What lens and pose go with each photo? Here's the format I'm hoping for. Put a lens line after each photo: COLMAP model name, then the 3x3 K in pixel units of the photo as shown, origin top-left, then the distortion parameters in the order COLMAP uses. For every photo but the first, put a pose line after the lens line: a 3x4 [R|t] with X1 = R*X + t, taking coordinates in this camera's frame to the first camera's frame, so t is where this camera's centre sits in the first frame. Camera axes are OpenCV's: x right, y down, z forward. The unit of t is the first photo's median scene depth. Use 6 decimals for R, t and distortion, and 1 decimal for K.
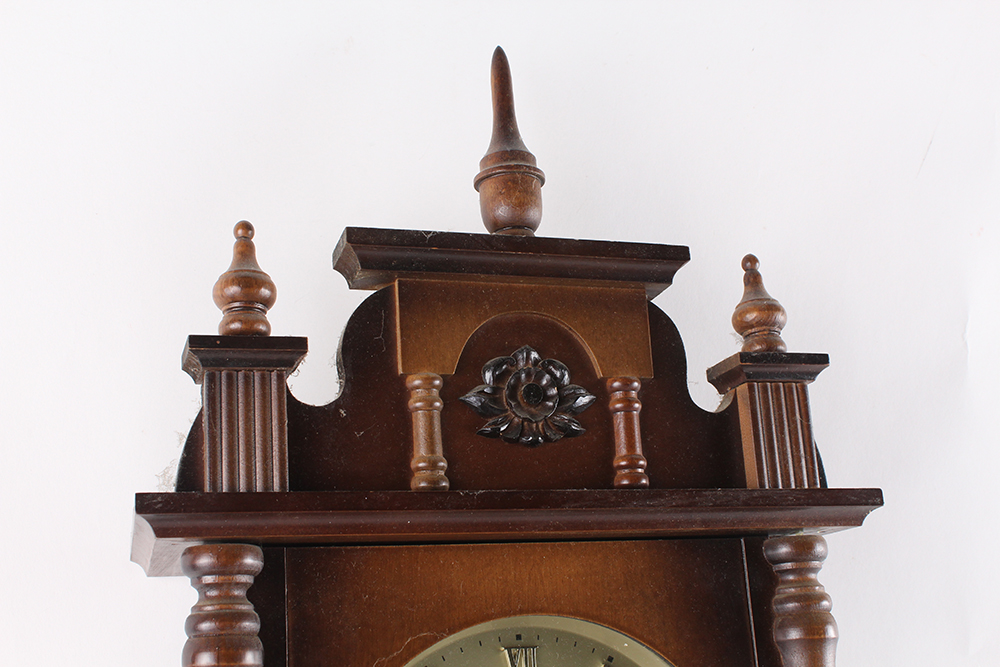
lens RADIAL K [[1236.5, 0, 500.0], [0, 1236.5, 333.5], [0, 0, 1]] dist [-0.061409, 0.014057]
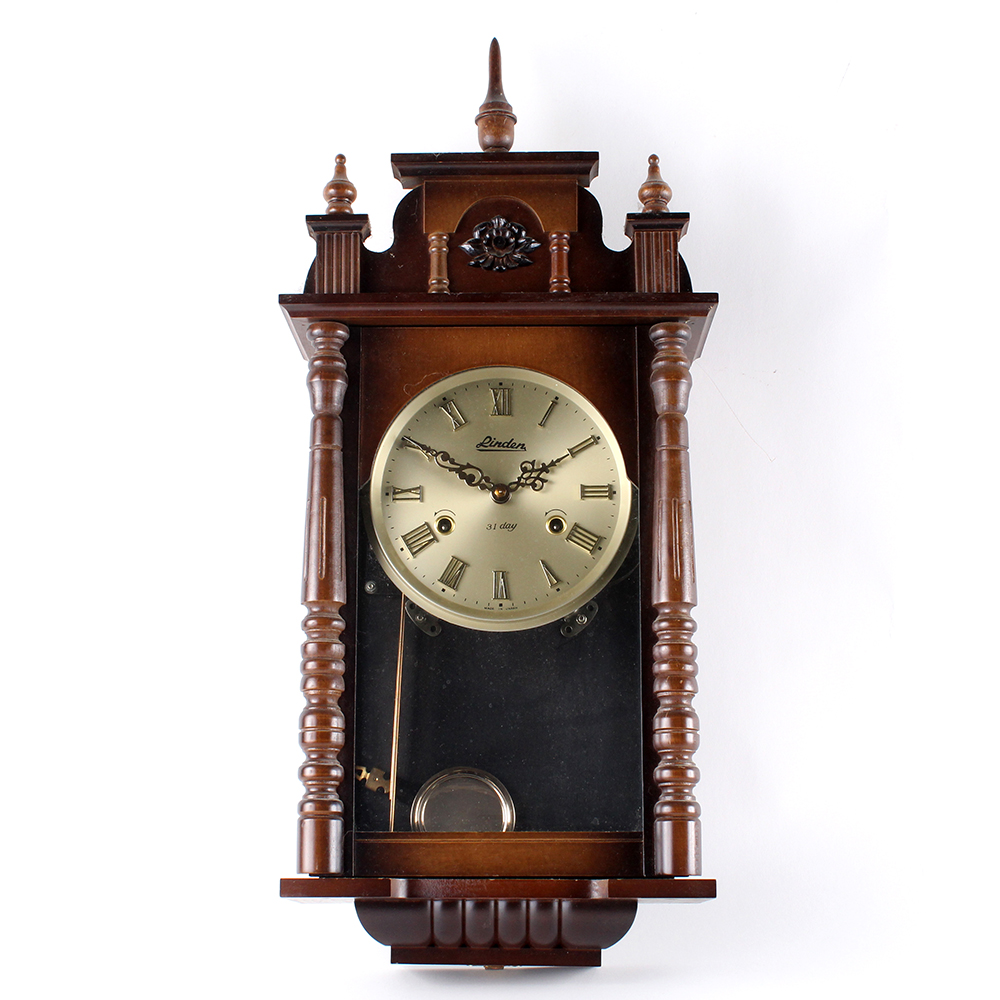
lens RADIAL K [[2096.8, 0, 500.0], [0, 2096.8, 500.0], [0, 0, 1]] dist [-0.026763, 0.002539]
pose [[0.943215, -0.014887, -0.331850, 1.004570], [0.035644, 0.997763, 0.056551, 0.245078], [0.330266, -0.065168, 0.941636, -1.816354]]
